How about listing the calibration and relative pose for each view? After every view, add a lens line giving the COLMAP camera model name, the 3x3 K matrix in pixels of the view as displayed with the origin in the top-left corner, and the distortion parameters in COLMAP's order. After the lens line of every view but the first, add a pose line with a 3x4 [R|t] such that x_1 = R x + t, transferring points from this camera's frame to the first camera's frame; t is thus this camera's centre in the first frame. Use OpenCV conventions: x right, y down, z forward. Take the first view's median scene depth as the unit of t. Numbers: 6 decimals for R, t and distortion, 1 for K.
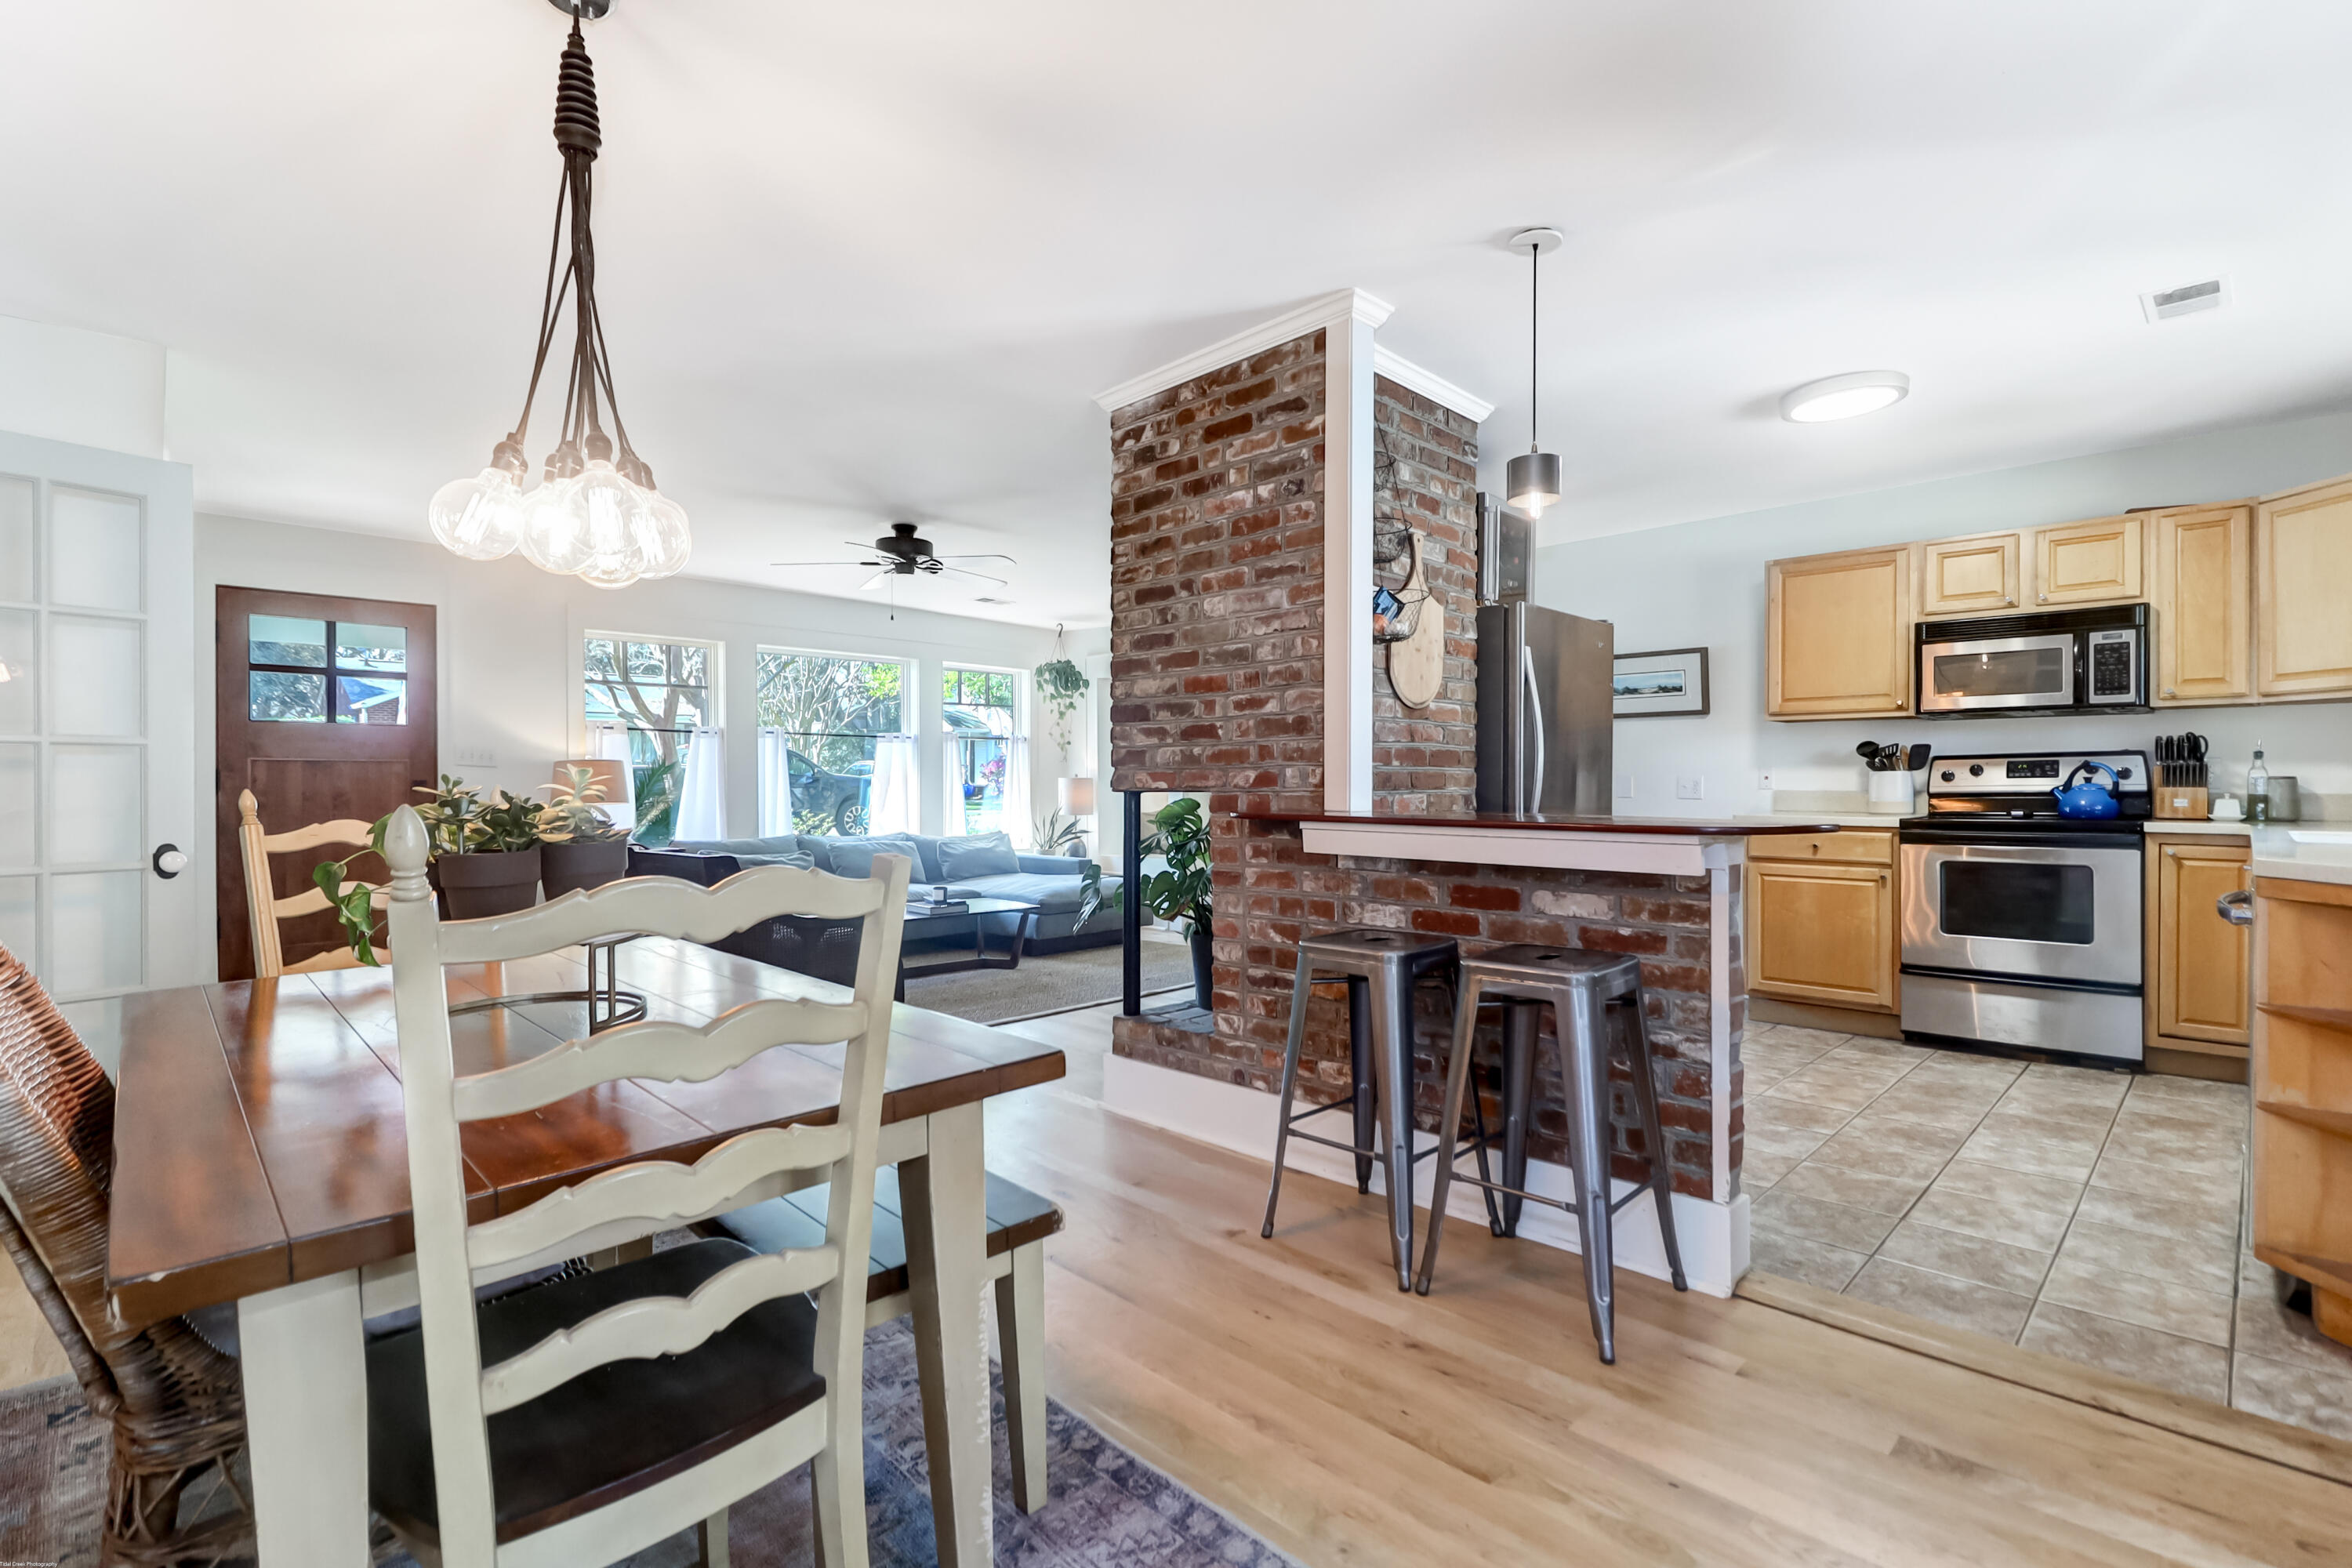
lens RADIAL K [[1078.2, 0, 1177.5], [0, 1078.2, 786.7], [0, 0, 1]] dist [0.015264, -0.012913]
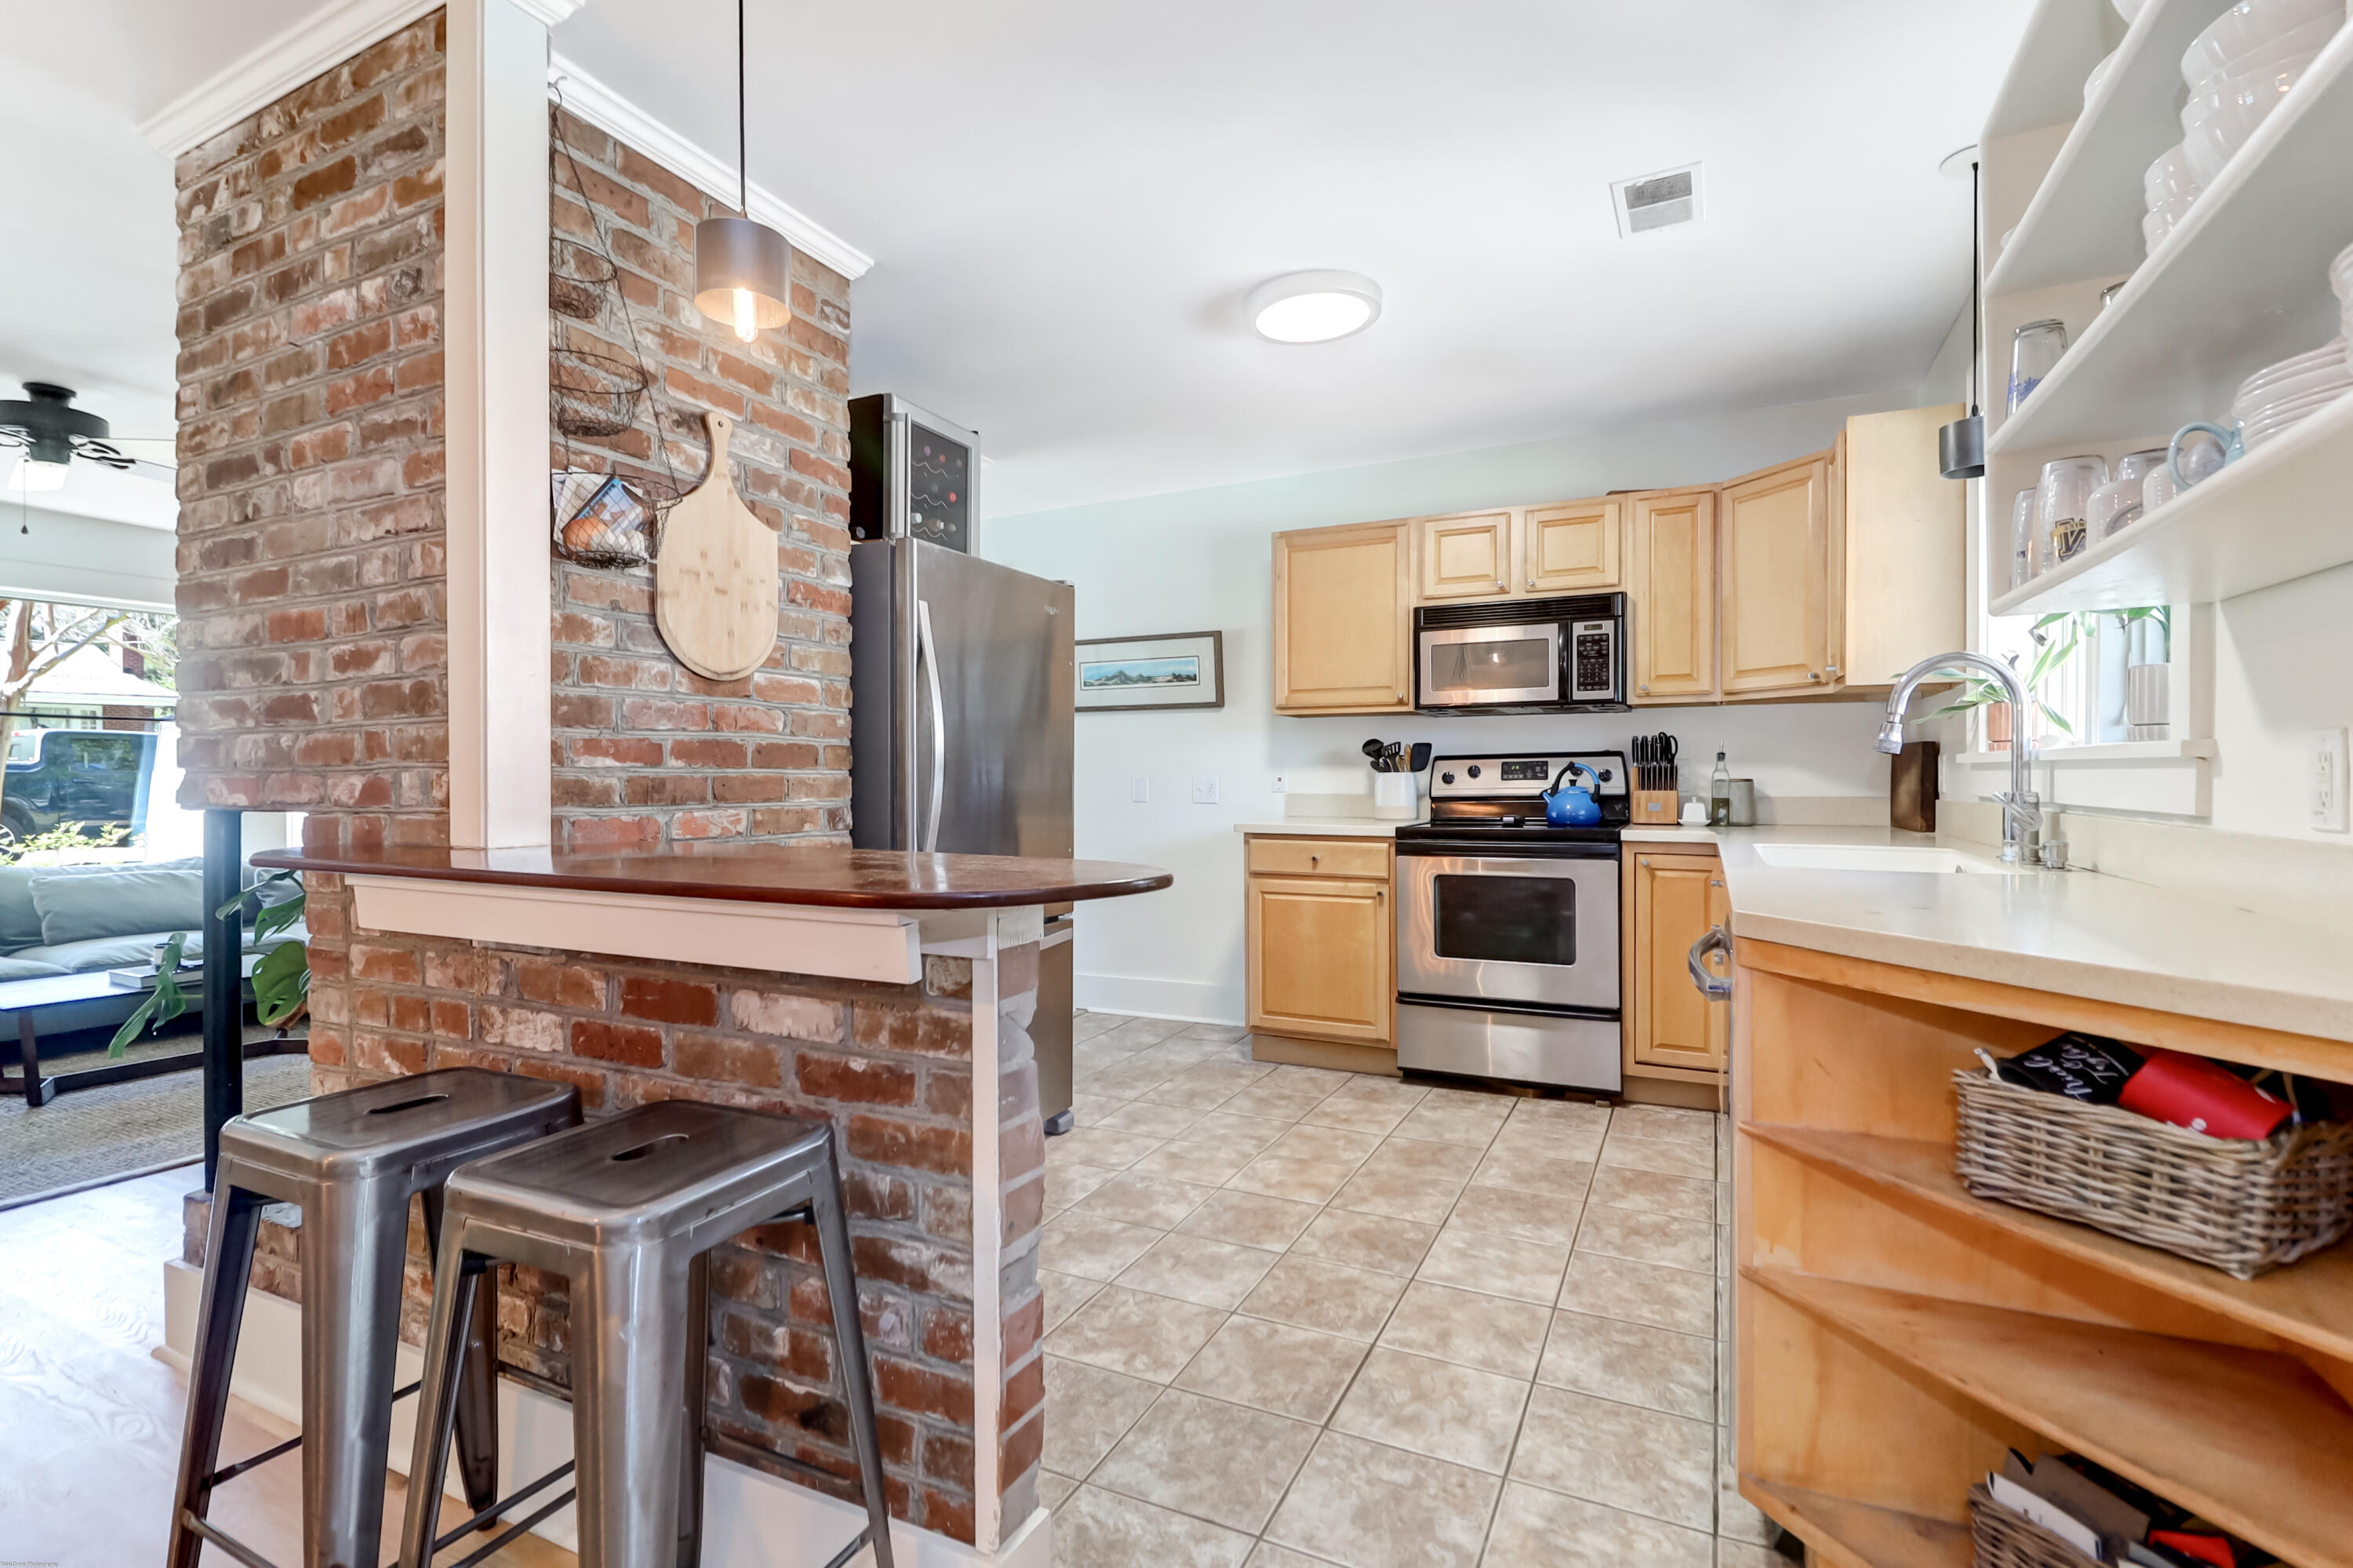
lens RADIAL K [[1075.6, 0, 1174.6], [0, 1075.6, 784.4], [0, 0, 1]] dist [0.016888, -0.012455]
pose [[0.947705, -0.003798, 0.319125, 0.280374], [0.003282, 0.999992, 0.002153, -0.009675], [-0.319131, -0.000993, 0.947710, 0.294416]]
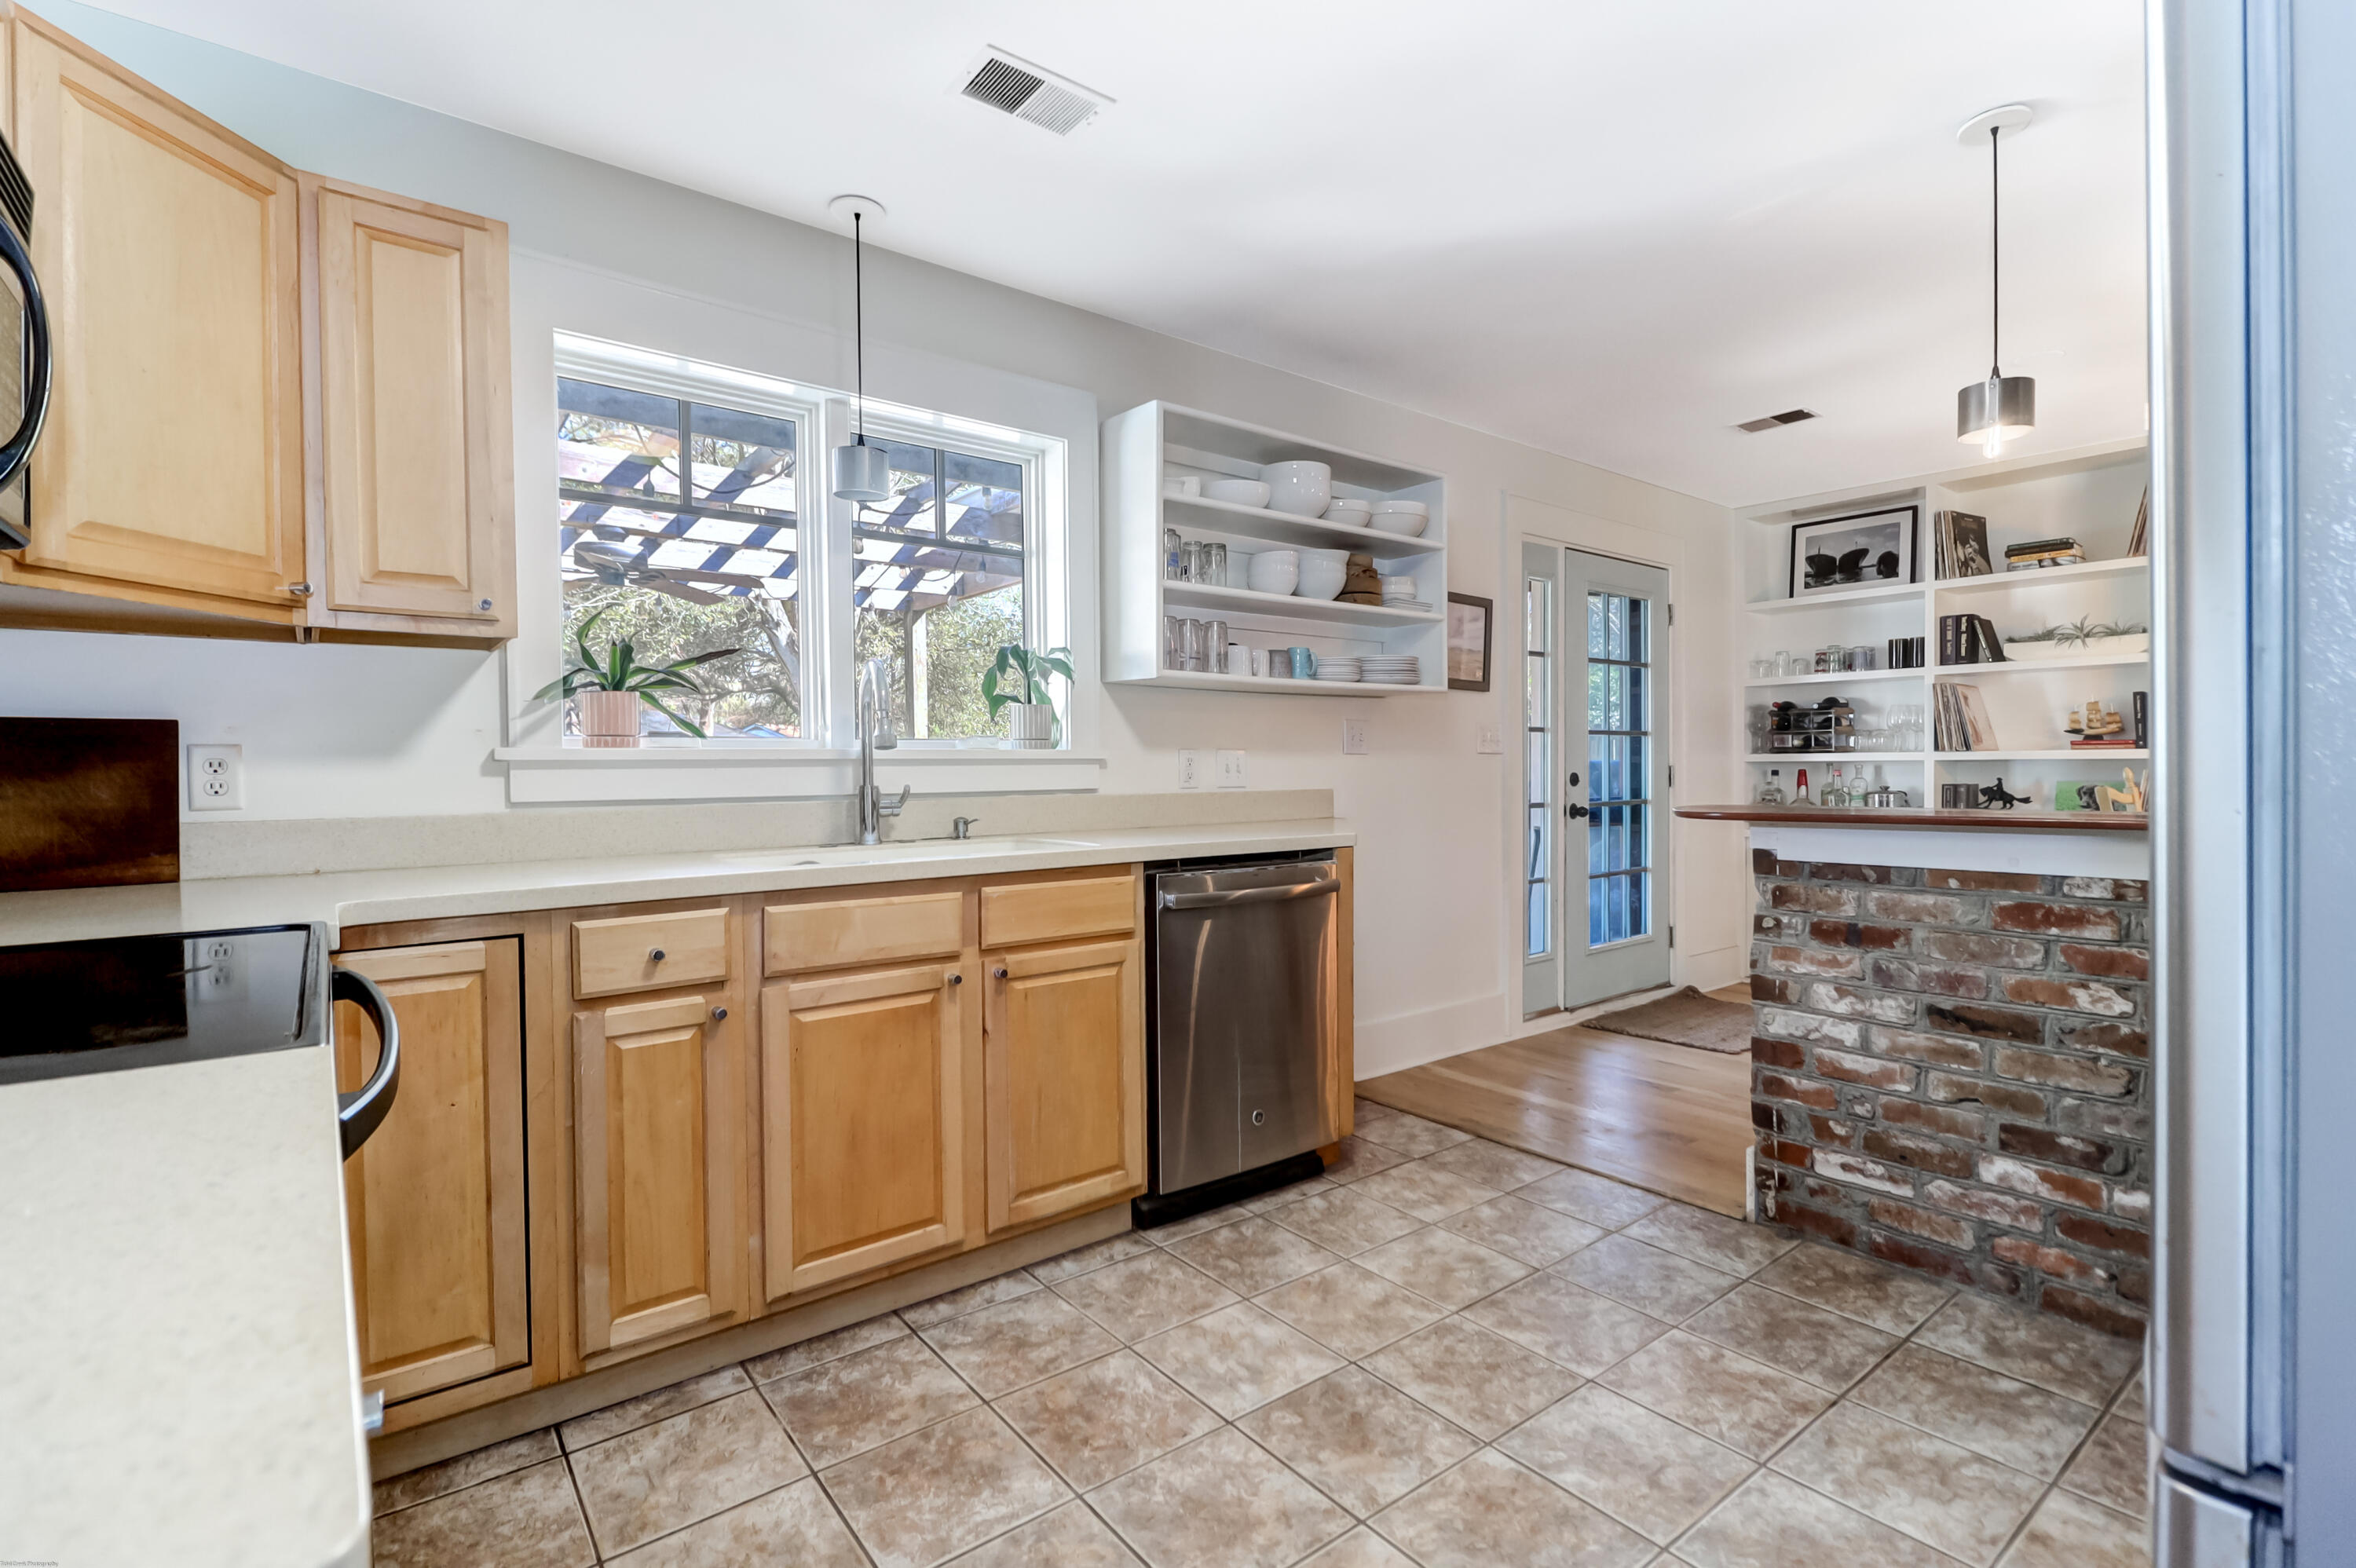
lens RADIAL K [[1076.9, 0, 1176.1], [0, 1076.9, 784.4], [0, 0, 1]] dist [0.016888, -0.012455]
pose [[-0.991987, 0.010834, 0.125876, 0.660642], [0.013891, 0.999629, 0.023433, -0.017878], [-0.125575, 0.024994, -0.991769, 1.480537]]
